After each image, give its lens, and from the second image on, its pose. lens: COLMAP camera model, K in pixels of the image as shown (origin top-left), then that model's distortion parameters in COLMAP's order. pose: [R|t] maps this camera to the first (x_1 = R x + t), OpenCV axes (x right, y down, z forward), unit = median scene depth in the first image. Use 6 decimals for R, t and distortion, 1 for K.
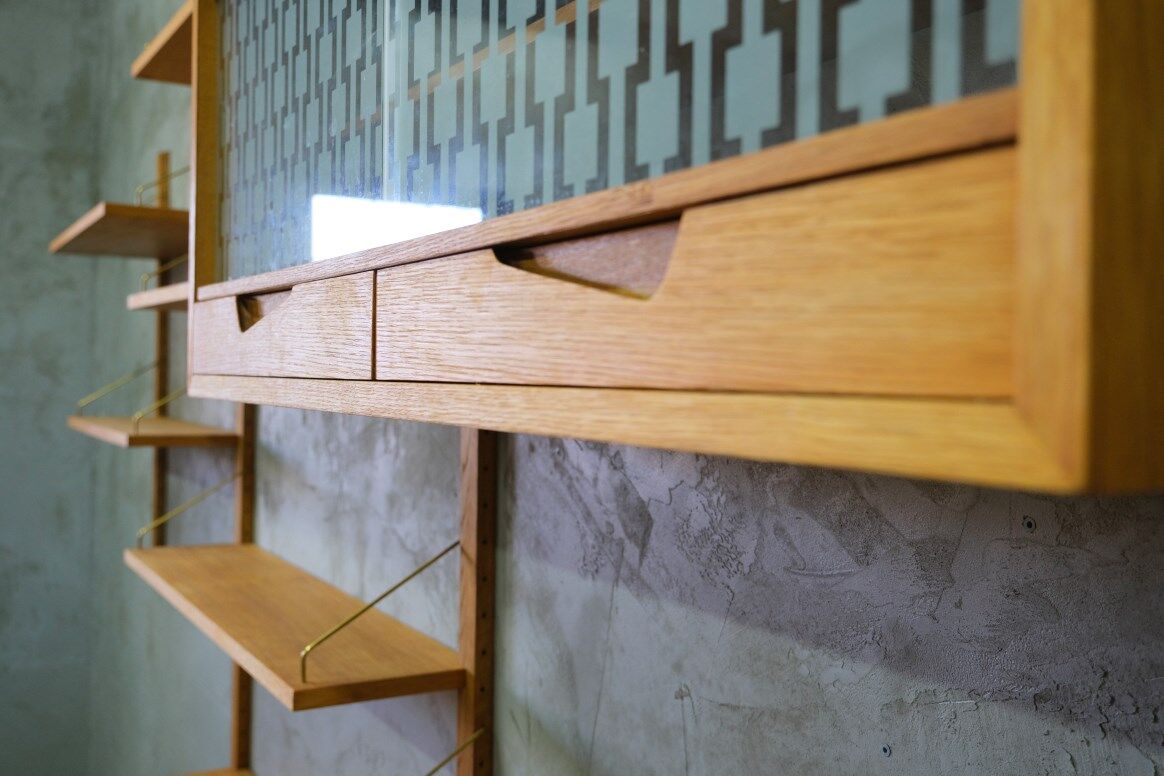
lens RADIAL K [[1155.5, 0, 582.7], [0, 1155.5, 382.3], [0, 0, 1]] dist [0.043602, -0.033323]
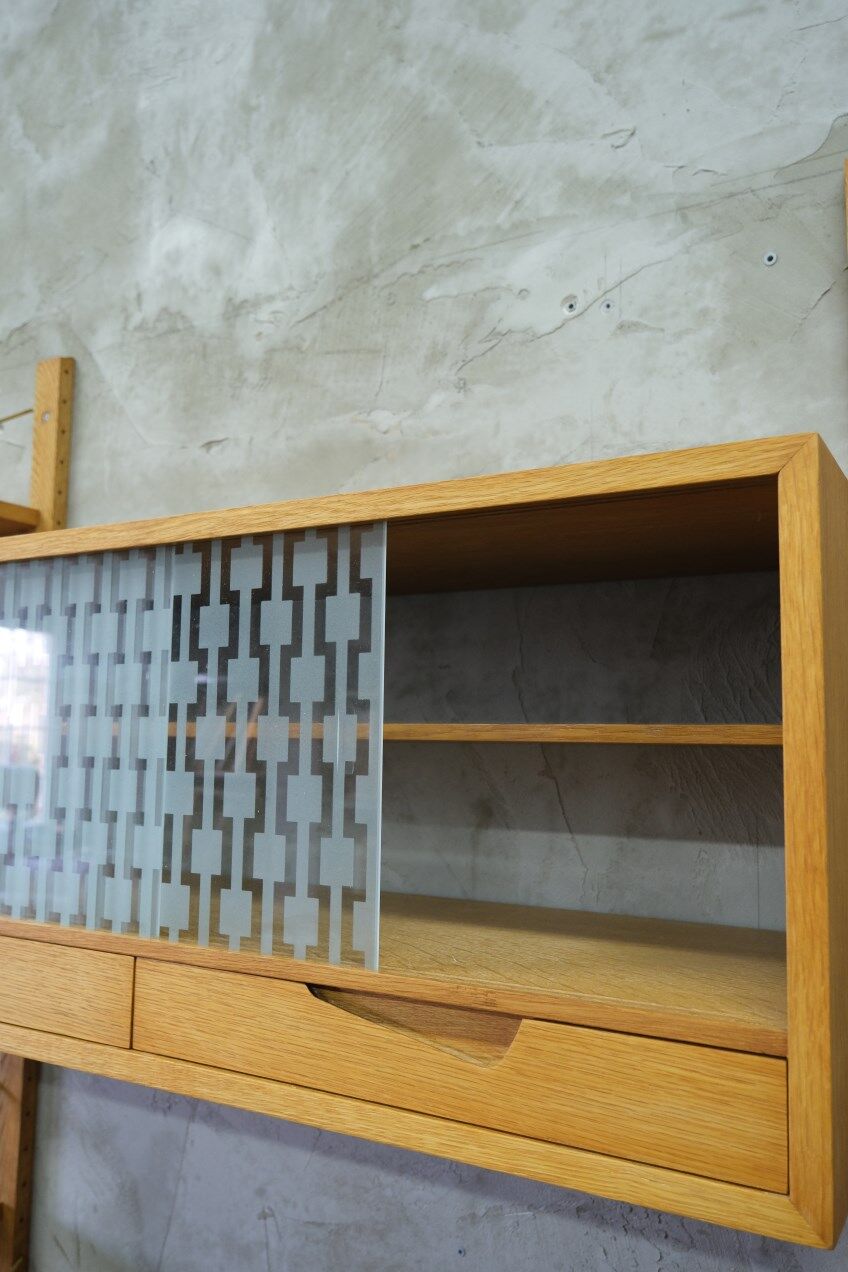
lens RADIAL K [[1027.3, 0, 424.0], [0, 1027.3, 636.0], [0, 0, 1]] dist [0.005972, 0.008234]
pose [[0.871051, 0.049650, 0.488676, -0.338089], [0.001240, 0.994653, -0.103268, -0.235540], [-0.491191, 0.090558, 0.866332, -0.098122]]
